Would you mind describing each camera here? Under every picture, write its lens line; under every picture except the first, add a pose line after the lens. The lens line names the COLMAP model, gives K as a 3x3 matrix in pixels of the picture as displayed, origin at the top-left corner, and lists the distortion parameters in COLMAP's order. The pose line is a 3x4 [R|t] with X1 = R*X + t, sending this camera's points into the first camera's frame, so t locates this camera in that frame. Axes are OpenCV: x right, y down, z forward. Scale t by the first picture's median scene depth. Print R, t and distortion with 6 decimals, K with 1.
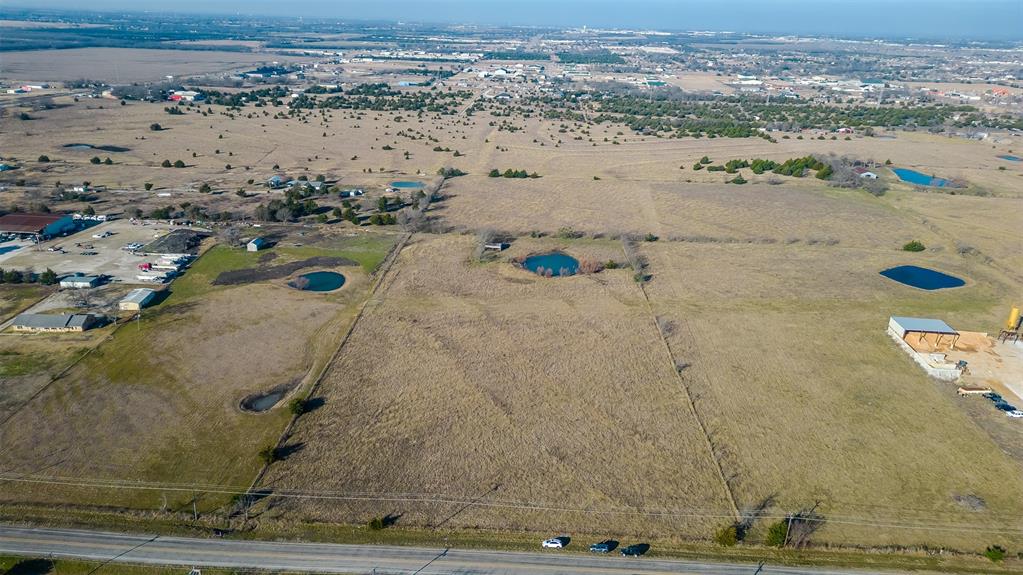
lens RADIAL K [[710.9, 0, 508.7], [0, 710.9, 289.1], [0, 0, 1]] dist [0.078087, -0.069490]
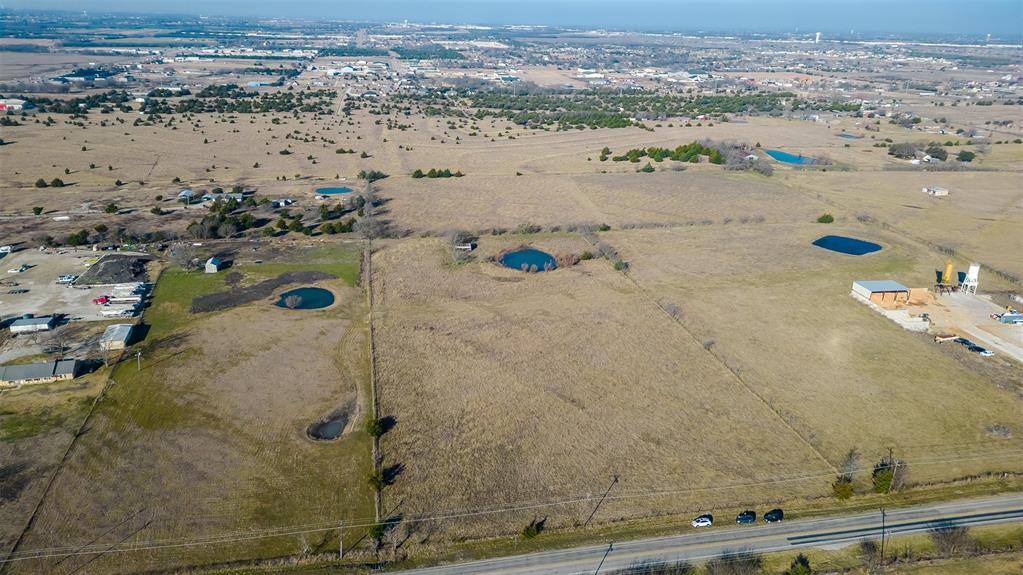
lens RADIAL K [[710.9, 0, 508.7], [0, 710.9, 289.1], [0, 0, 1]] dist [0.078087, -0.069490]
pose [[0.970567, -0.090745, 0.223079, -0.188290], [0.089327, 0.995866, 0.016462, -0.012564], [-0.223651, 0.003950, 0.974661, 0.016760]]
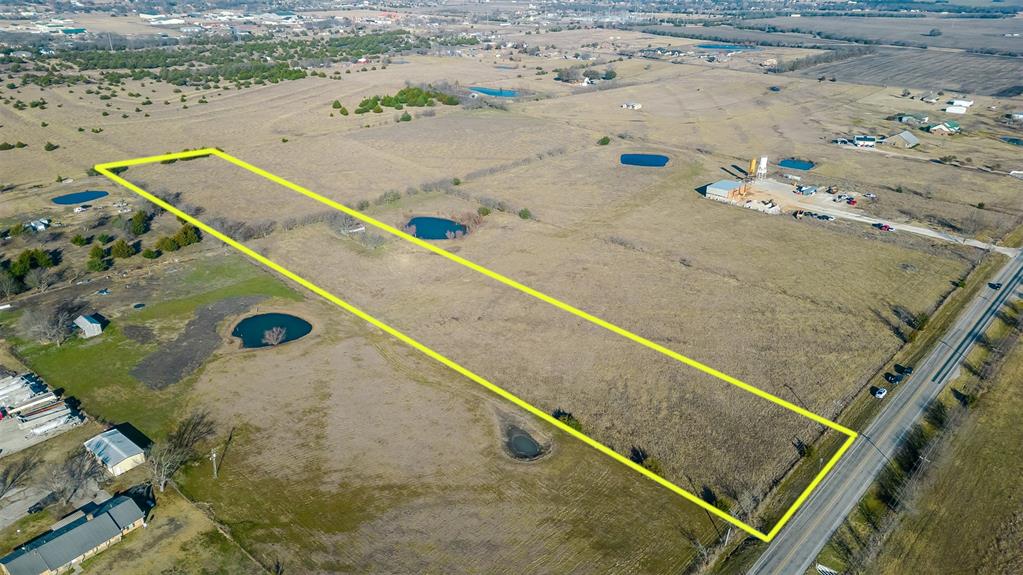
lens RADIAL K [[710.9, 0, 508.7], [0, 710.9, 289.1], [0, 0, 1]] dist [0.078087, -0.069490]
pose [[0.647624, -0.335839, 0.683956, -0.530583], [0.278325, 0.939866, 0.197957, -0.114125], [-0.709309, 0.062160, 0.702152, 0.253847]]
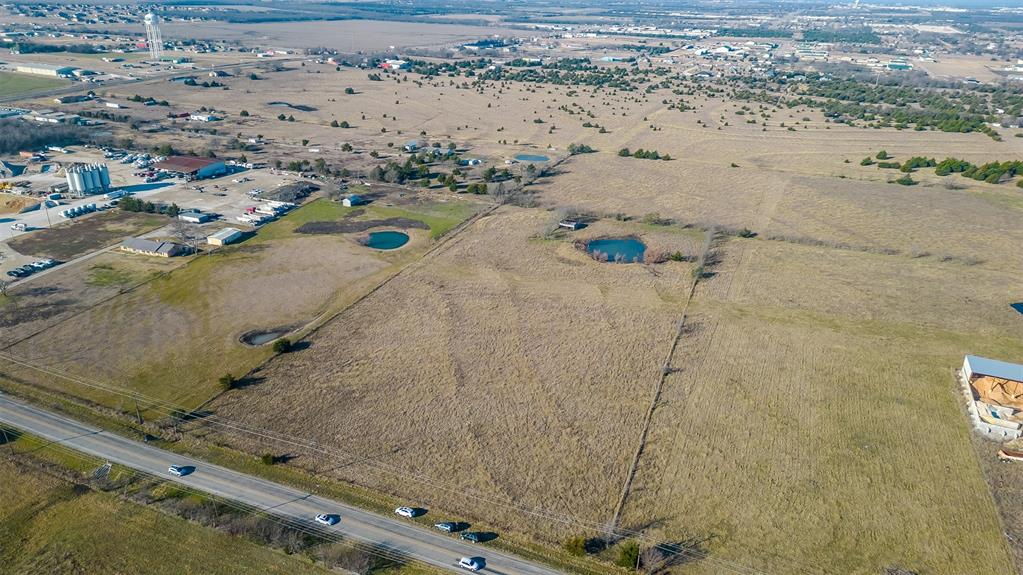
lens RADIAL K [[710.9, 0, 508.7], [0, 710.9, 289.1], [0, 0, 1]] dist [0.078087, -0.069490]
pose [[0.945011, 0.129762, -0.300194, 0.208435], [-0.120814, 0.991501, 0.048262, -0.009944], [0.303905, -0.009341, 0.952657, 0.039425]]
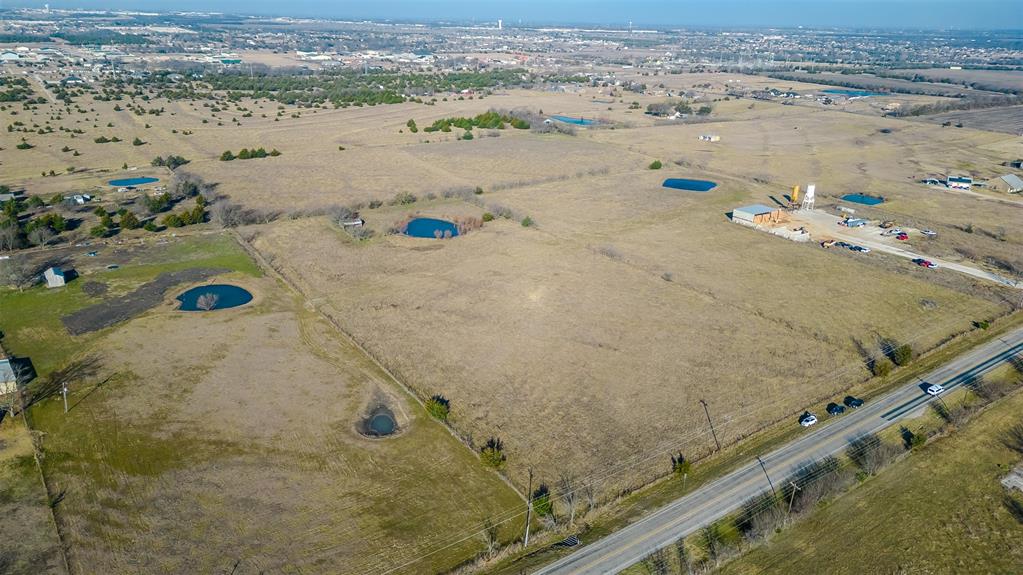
lens RADIAL K [[710.9, 0, 508.7], [0, 710.9, 289.1], [0, 0, 1]] dist [0.078087, -0.069490]
pose [[0.791309, -0.228795, 0.566994, -0.395549], [0.217270, 0.972044, 0.089015, -0.016909], [-0.571510, 0.052752, 0.818898, 0.160633]]
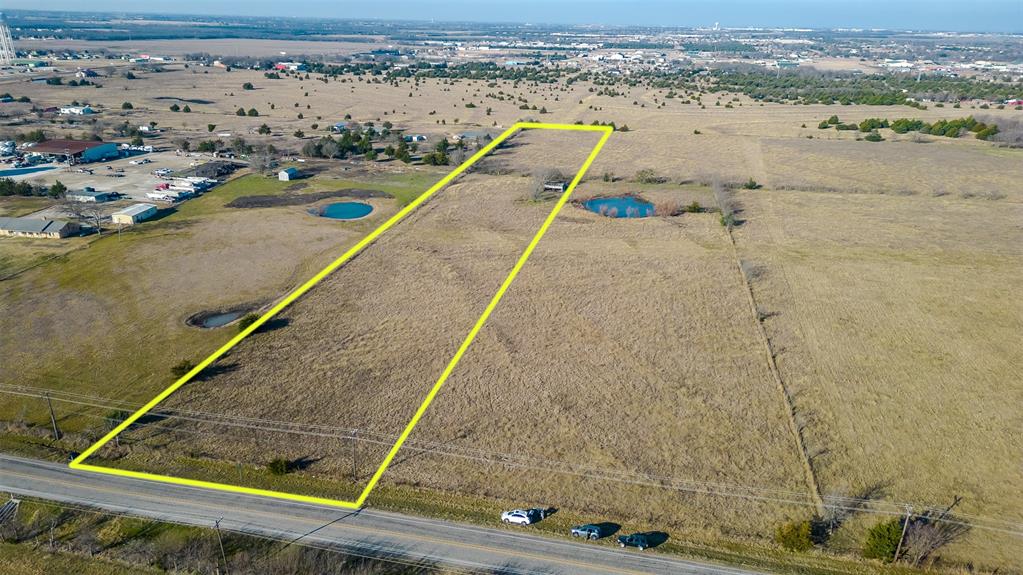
lens RADIAL K [[710.9, 0, 508.7], [0, 710.9, 289.1], [0, 0, 1]] dist [0.078087, -0.069490]
pose [[0.985749, 0.051677, -0.160089, 0.067103], [-0.052578, 0.998616, -0.001400, 0.066148], [0.159795, 0.009797, 0.987102, 0.156171]]
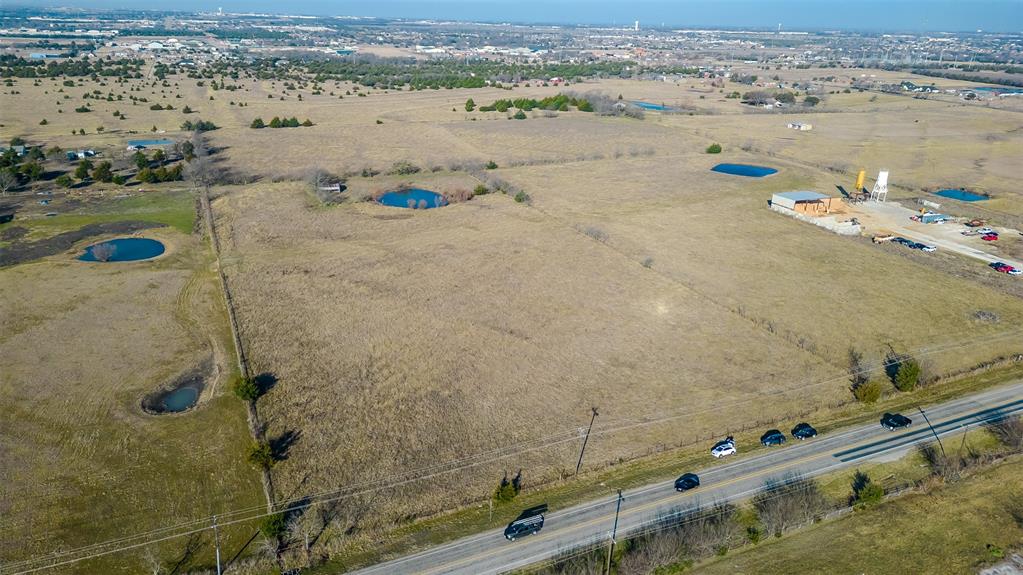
lens RADIAL K [[710.9, 0, 508.7], [0, 710.9, 289.1], [0, 0, 1]] dist [0.078087, -0.069490]
pose [[0.892370, -0.166729, 0.419376, -0.203452], [0.161005, 0.985722, 0.049293, 0.046731], [-0.421607, 0.023534, 0.906473, 0.172870]]
